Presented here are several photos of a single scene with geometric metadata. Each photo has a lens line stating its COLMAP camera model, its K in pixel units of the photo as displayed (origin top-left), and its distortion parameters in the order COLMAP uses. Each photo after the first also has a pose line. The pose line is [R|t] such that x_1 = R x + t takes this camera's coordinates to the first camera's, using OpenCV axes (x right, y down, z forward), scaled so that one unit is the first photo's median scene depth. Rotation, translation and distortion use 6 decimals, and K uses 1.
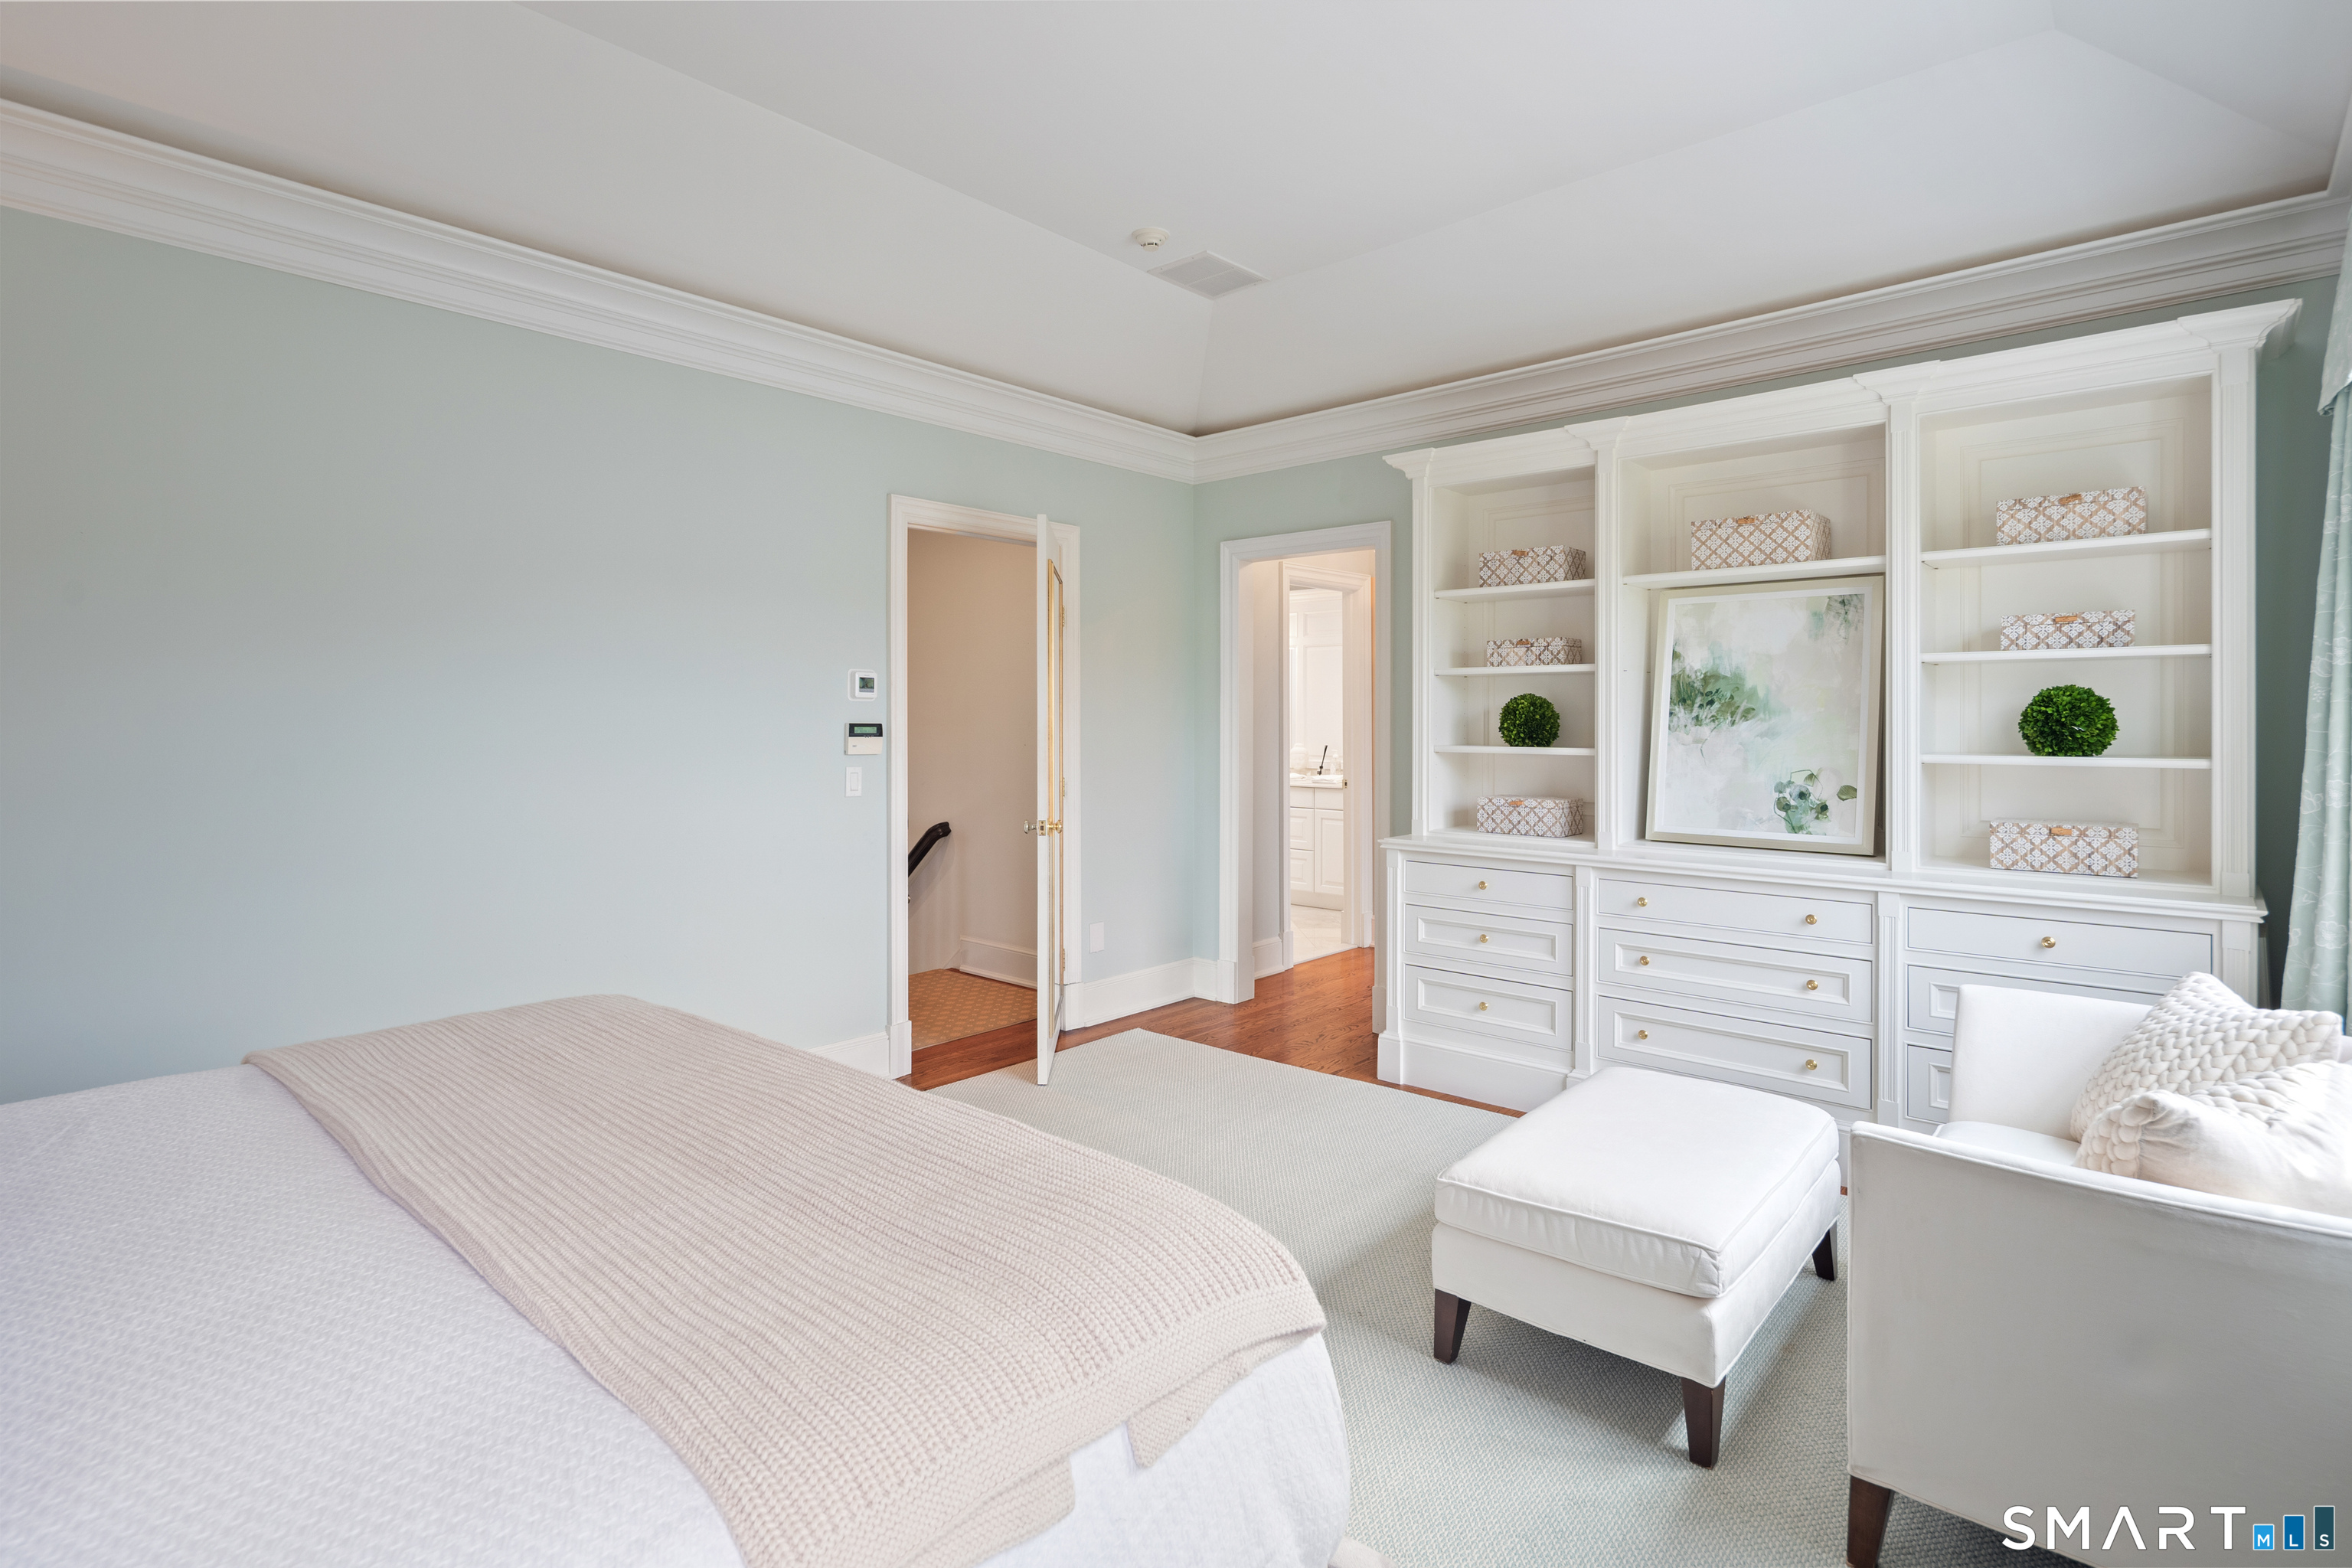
lens RADIAL K [[1164.5, 0, 1149.7], [0, 1164.5, 714.9], [0, 0, 1]] dist [0.006754, -0.003176]
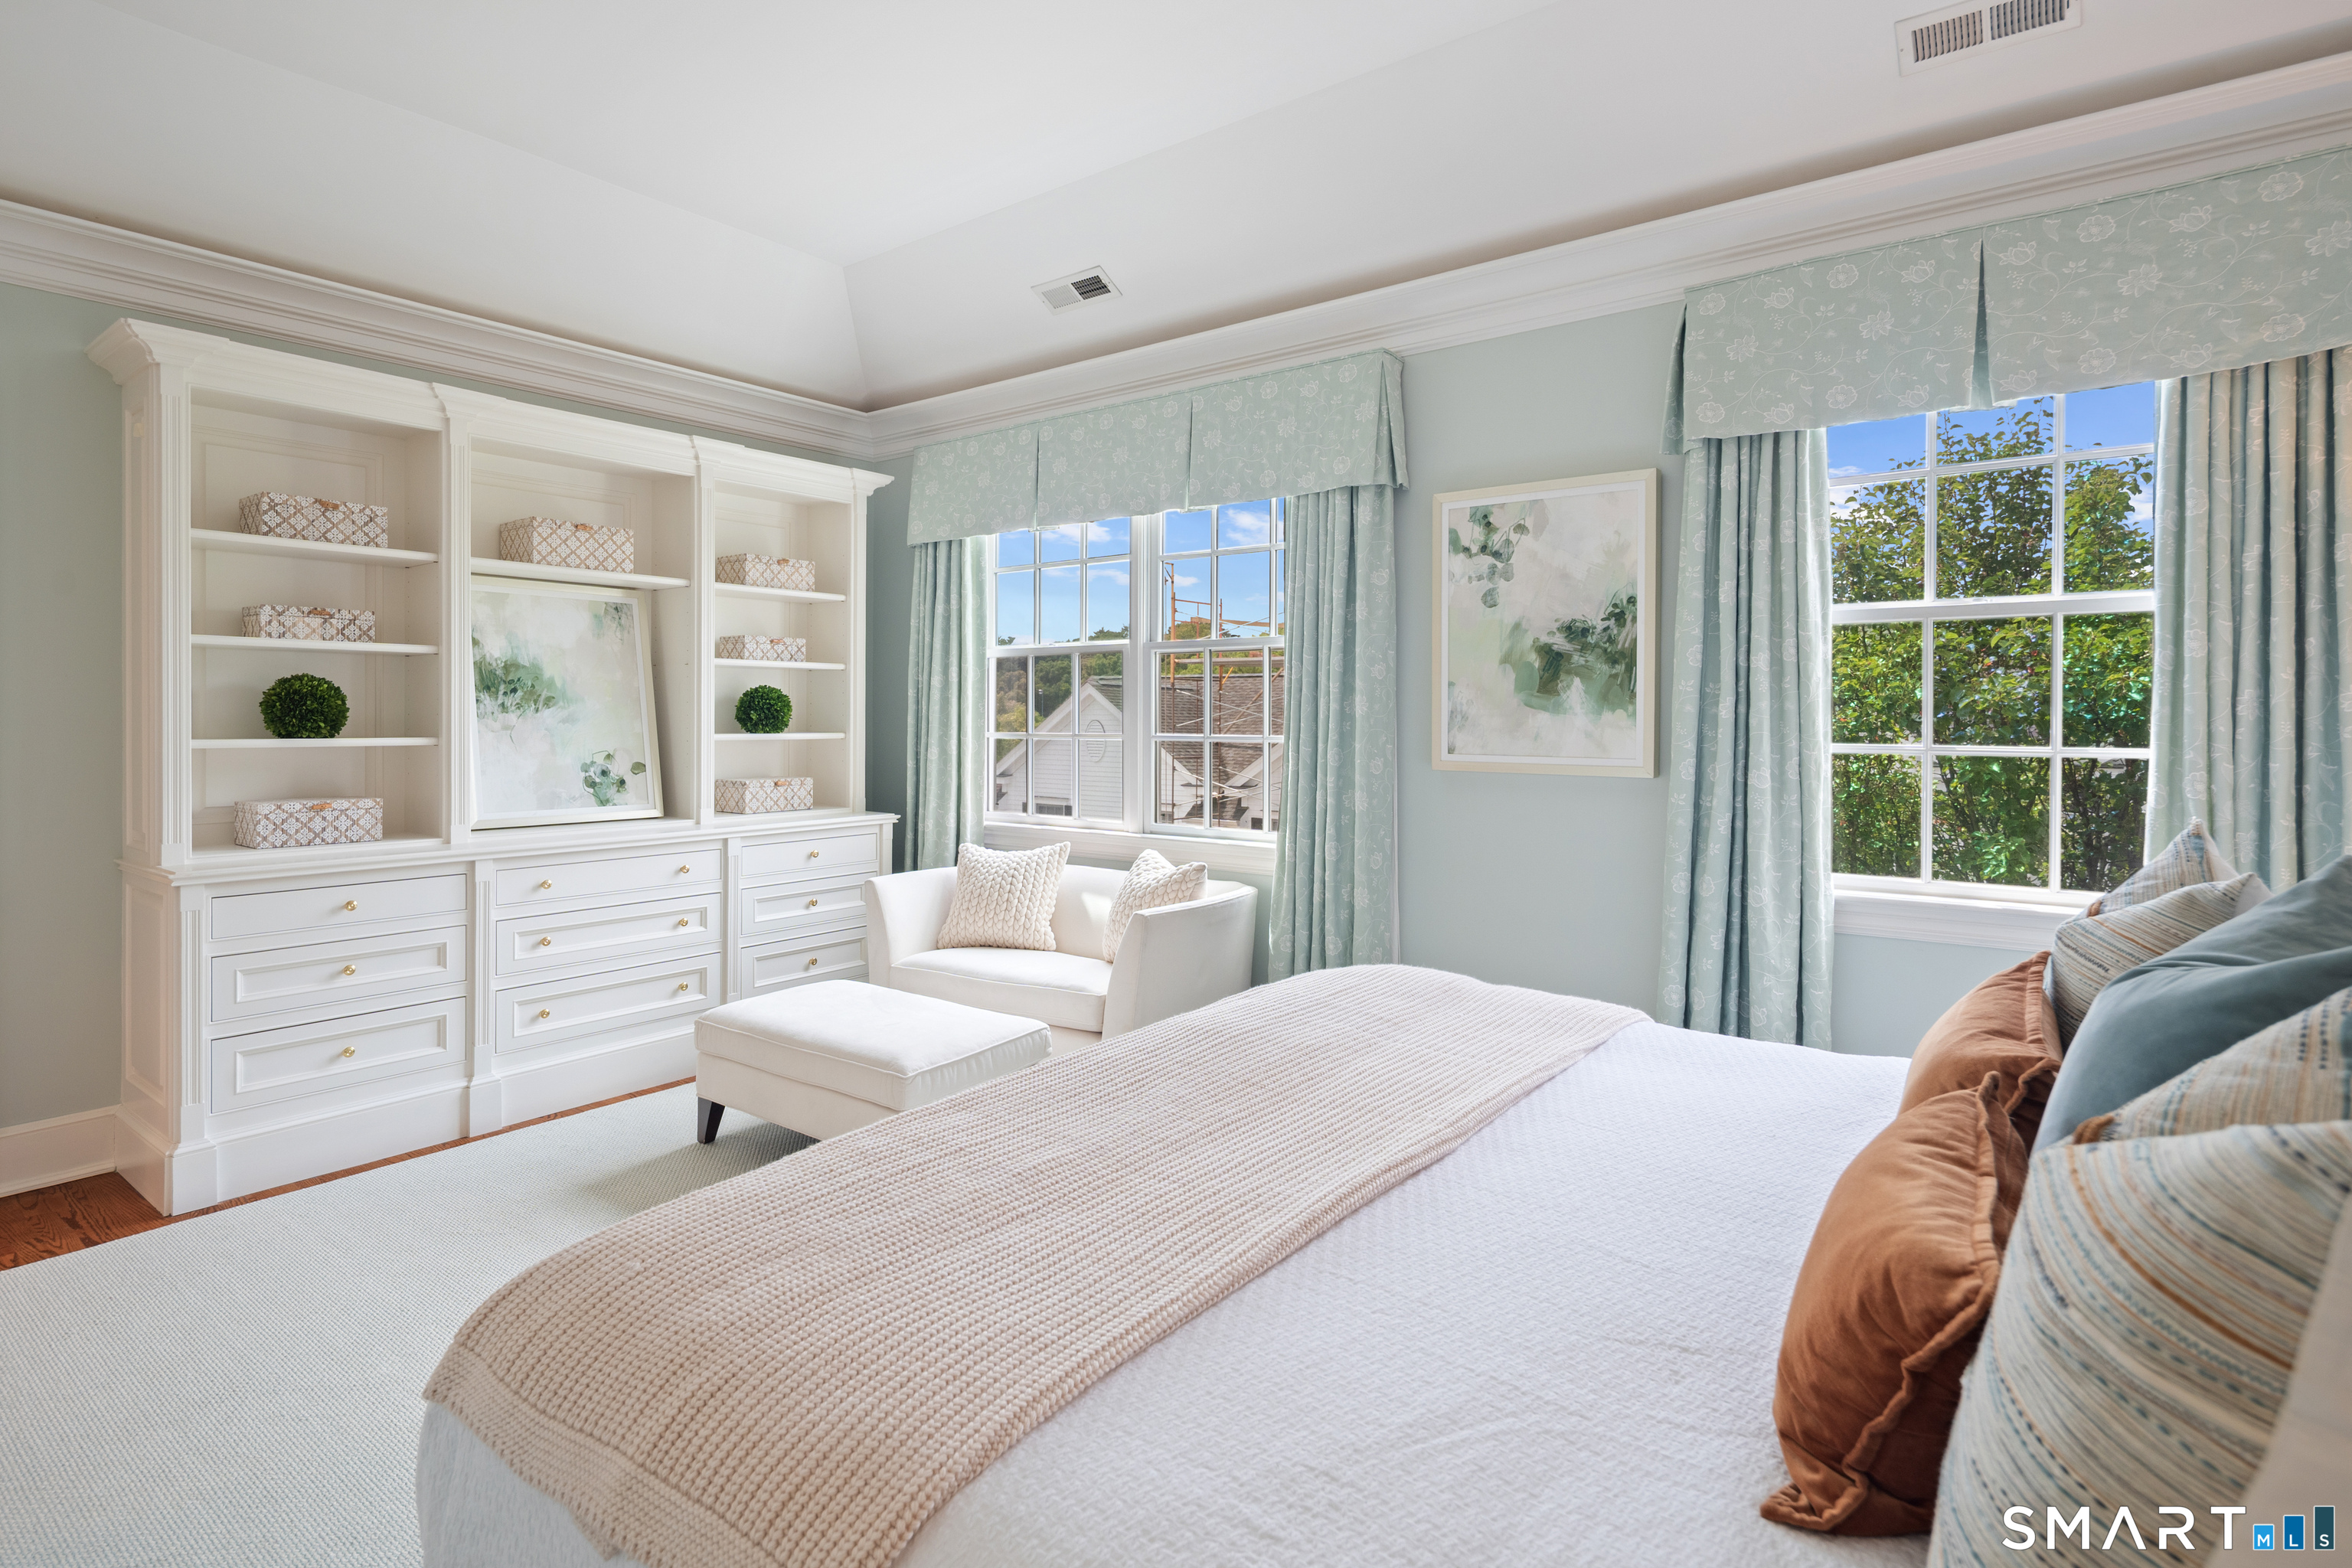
lens RADIAL K [[1164.5, 0, 1140.4], [0, 1164.5, 731.5], [0, 0, 1]] dist [0.006754, -0.003176]
pose [[-0.064184, -0.017725, 0.997781, -0.602610], [-0.011096, 0.999793, 0.017047, 0.002254], [-0.997876, -0.009977, -0.064367, 0.520267]]
